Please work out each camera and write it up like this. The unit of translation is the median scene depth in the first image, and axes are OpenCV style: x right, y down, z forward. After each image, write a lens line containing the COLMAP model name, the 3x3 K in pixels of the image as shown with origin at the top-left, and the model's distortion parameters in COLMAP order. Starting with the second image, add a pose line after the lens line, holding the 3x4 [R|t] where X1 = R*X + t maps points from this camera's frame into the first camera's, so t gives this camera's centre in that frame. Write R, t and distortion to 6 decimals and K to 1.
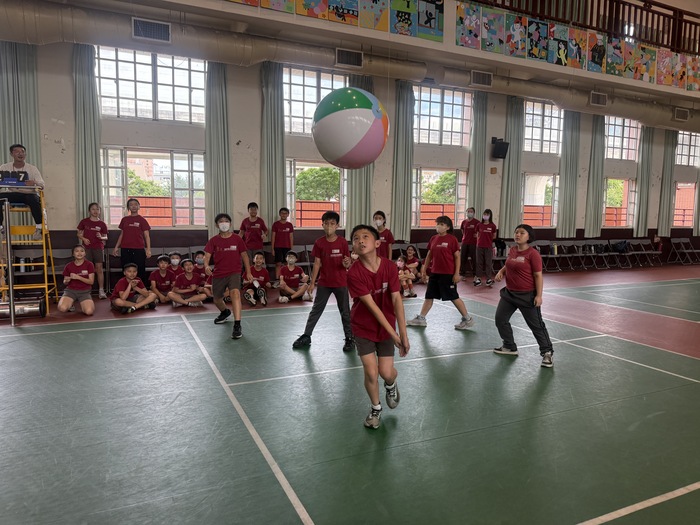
lens RADIAL K [[493.4, 0, 358.8], [0, 493.4, 263.3], [0, 0, 1]] dist [0.004677, -0.003706]
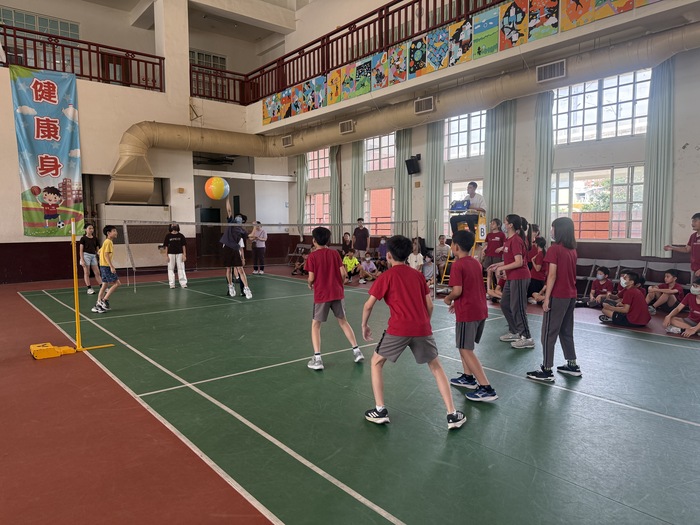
lens RADIAL K [[493.4, 0, 358.8], [0, 493.4, 263.3], [0, 0, 1]] dist [0.004677, -0.003706]
pose [[0.257283, 0.060627, -0.964432, 0.507253], [-0.091375, 0.995084, 0.038177, -0.017103], [0.962006, 0.078303, 0.261559, 0.238146]]
